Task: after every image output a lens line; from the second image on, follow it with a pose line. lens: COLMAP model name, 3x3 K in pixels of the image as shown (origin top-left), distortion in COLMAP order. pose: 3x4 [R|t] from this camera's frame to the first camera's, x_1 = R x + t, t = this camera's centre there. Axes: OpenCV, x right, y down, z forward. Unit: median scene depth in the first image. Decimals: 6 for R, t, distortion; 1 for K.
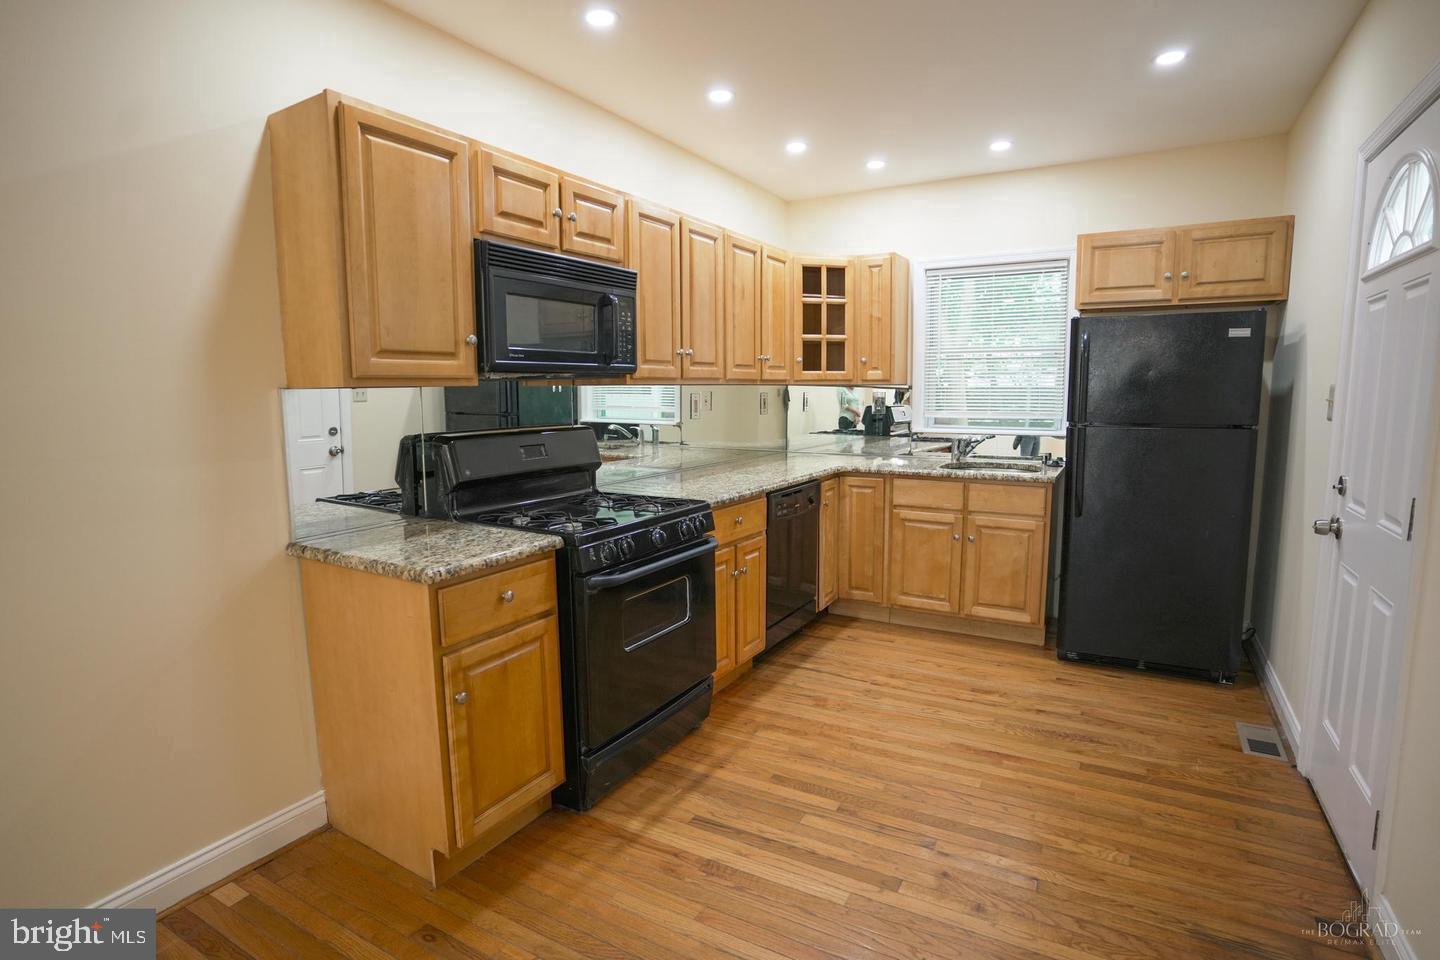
lens RADIAL K [[710.1, 0, 733.2], [0, 710.1, 472.7], [0, 0, 1]] dist [-0.038017, 0.002637]
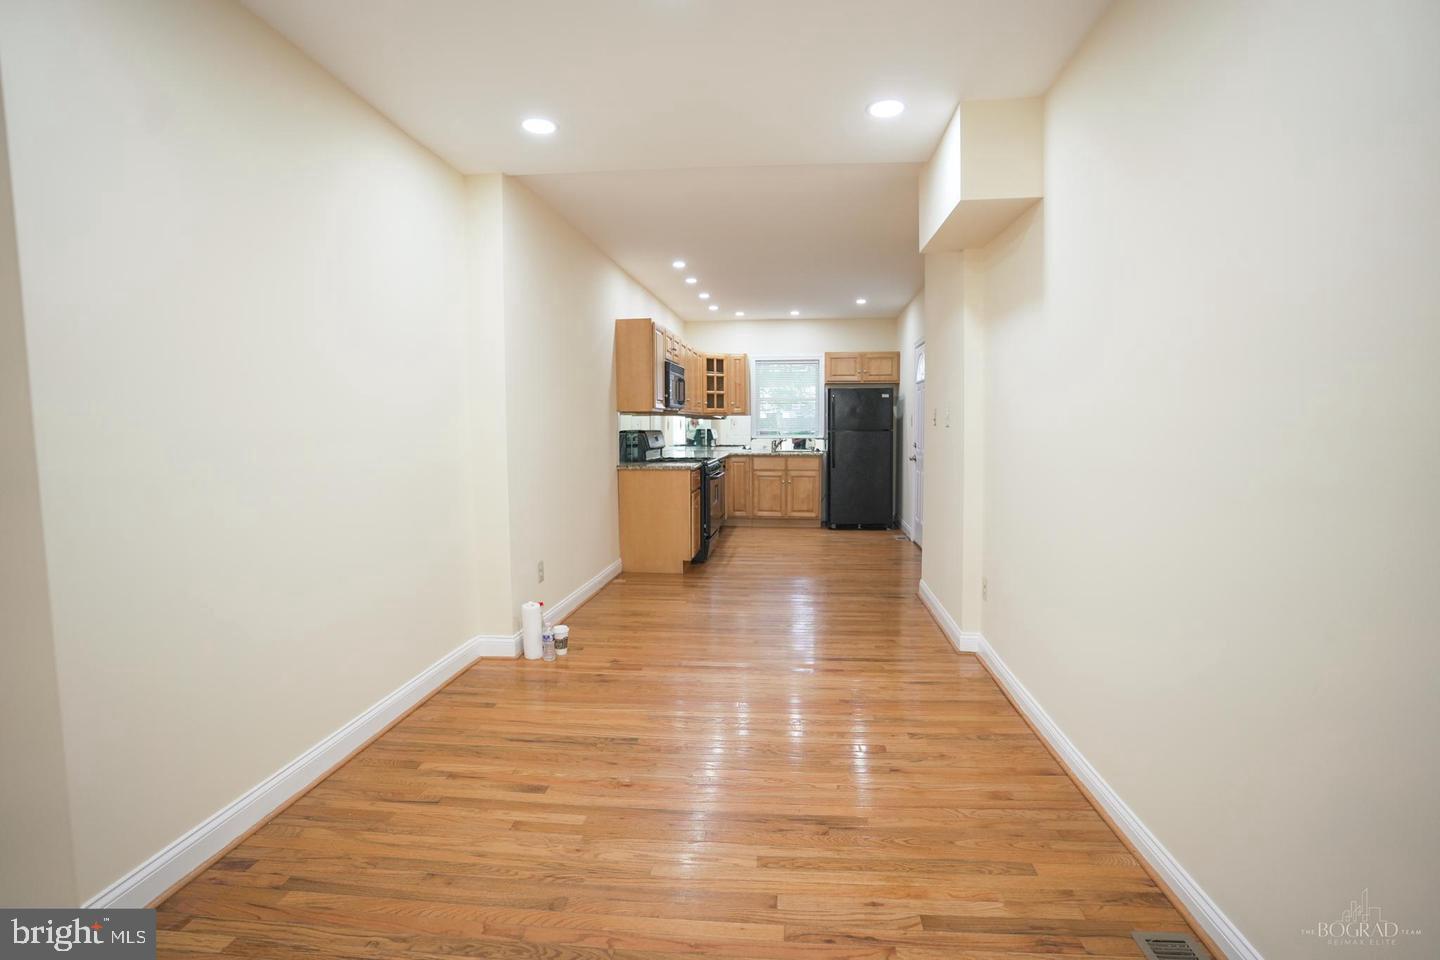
lens RADIAL K [[710.1, 0, 725.2], [0, 710.1, 470.0], [0, 0, 1]] dist [-0.038017, 0.002637]
pose [[0.913859, -0.024210, 0.405308, -0.754360], [0.046468, 0.997898, -0.045165, 0.143495], [-0.403363, 0.060108, 0.913064, -0.975539]]
